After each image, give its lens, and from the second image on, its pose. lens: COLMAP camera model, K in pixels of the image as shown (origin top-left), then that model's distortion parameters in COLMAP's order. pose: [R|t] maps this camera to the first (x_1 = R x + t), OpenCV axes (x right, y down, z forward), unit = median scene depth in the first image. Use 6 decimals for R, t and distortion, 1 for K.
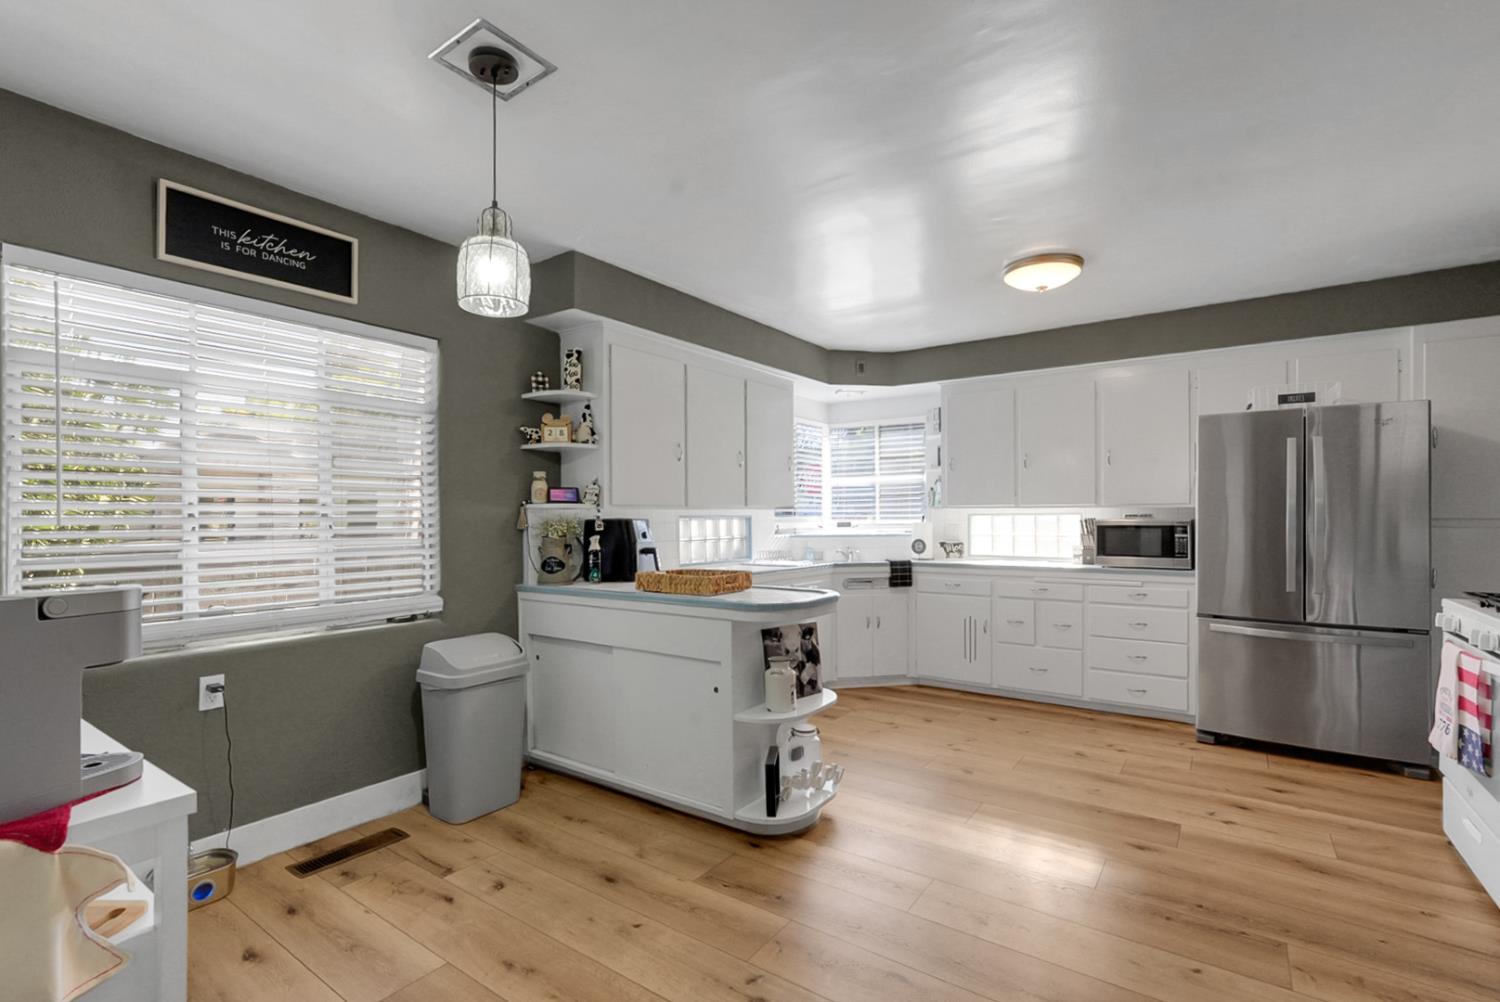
lens RADIAL K [[660.9, 0, 755.3], [0, 660.9, 504.1], [0, 0, 1]] dist [-0.004436, 0.001663]
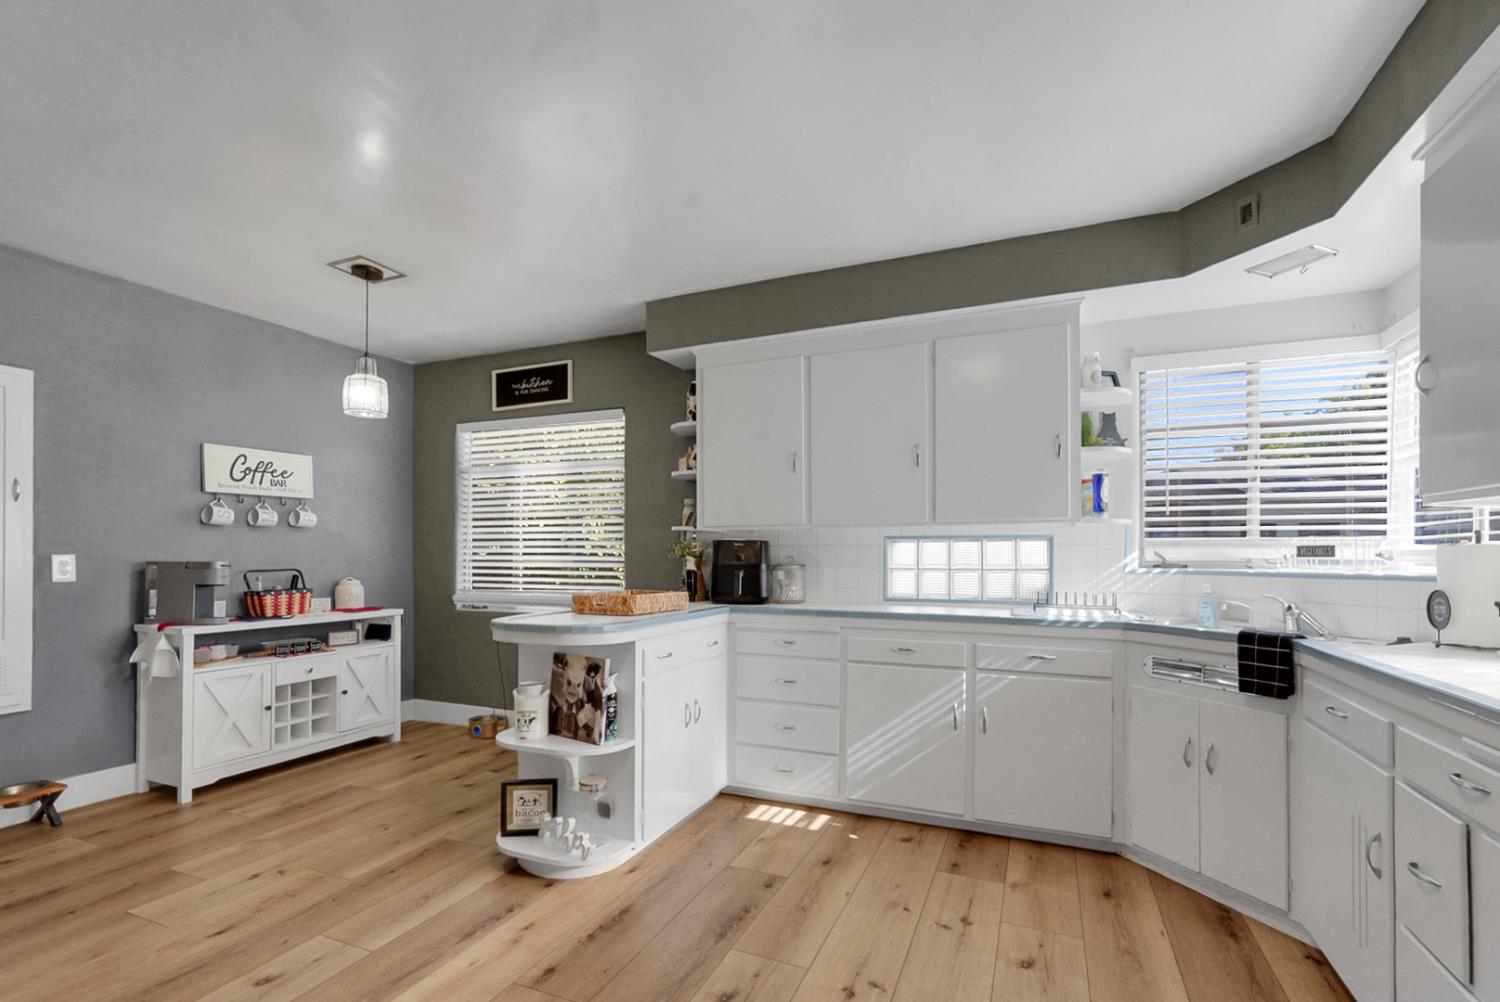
lens RADIAL K [[660.9, 0, 756.1], [0, 660.9, 542.9], [0, 0, 1]] dist [-0.004436, 0.001663]
pose [[0.235938, -0.011238, -0.971703, 0.677164], [0.016682, 0.999833, -0.007512, 0.030751], [0.971625, -0.014438, 0.236086, 0.716388]]
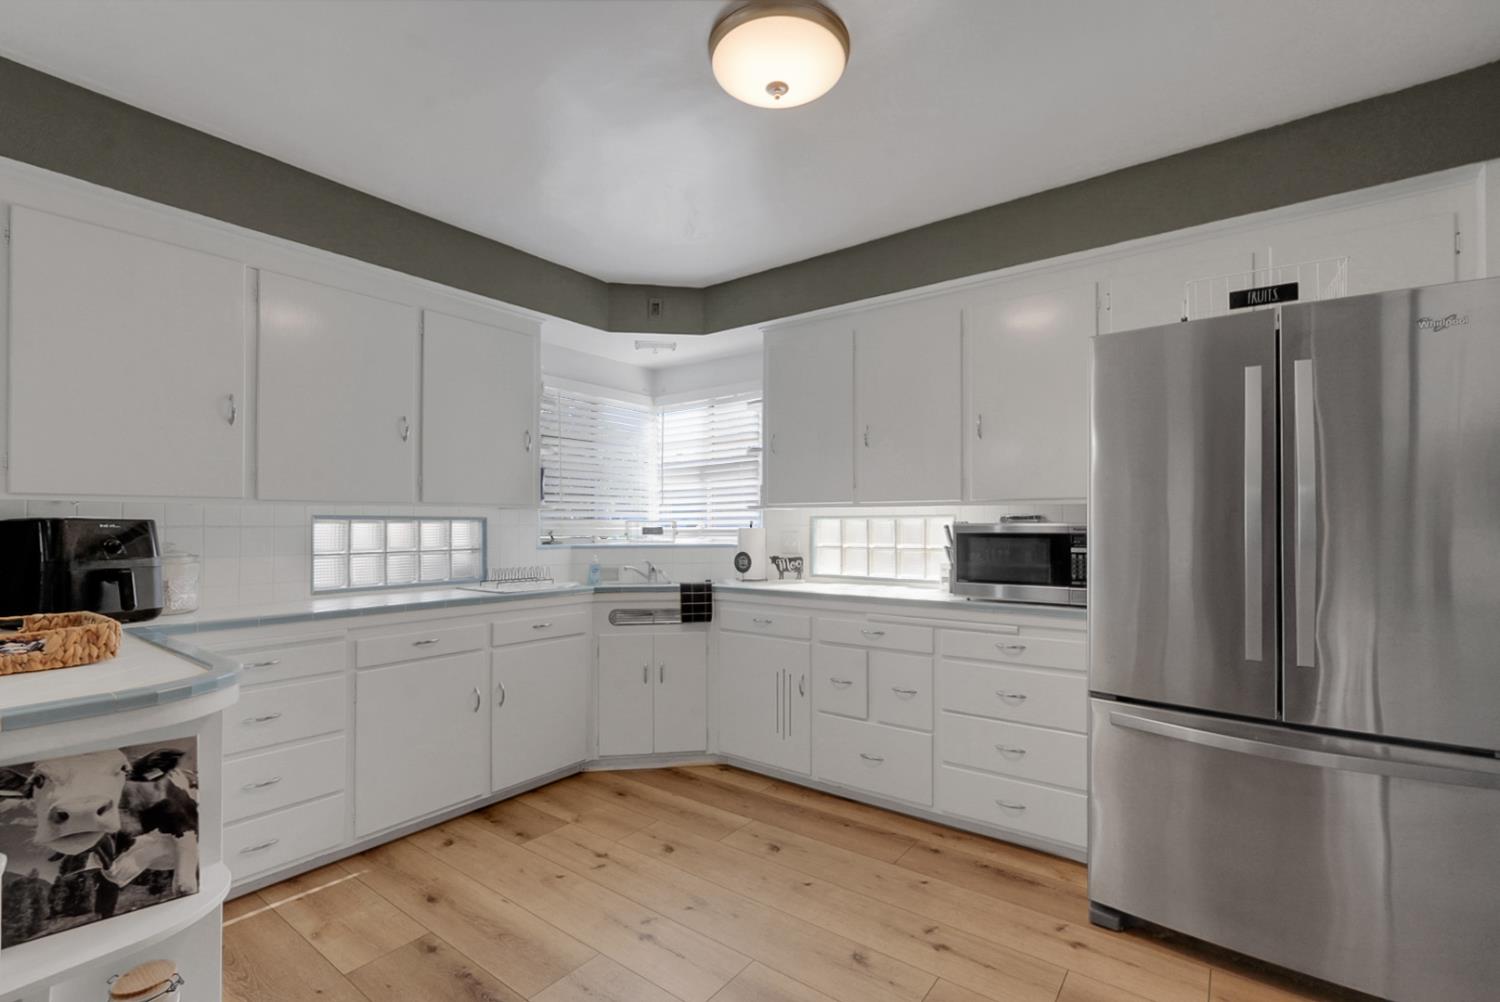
lens RADIAL K [[660.9, 0, 750.4], [0, 660.9, 505.2], [0, 0, 1]] dist [-0.004436, 0.001663]
pose [[0.999801, 0.001794, -0.019872, 0.354844], [-0.001977, 0.999956, -0.009204, 0.012926], [0.019855, 0.009241, 0.999760, 0.391306]]
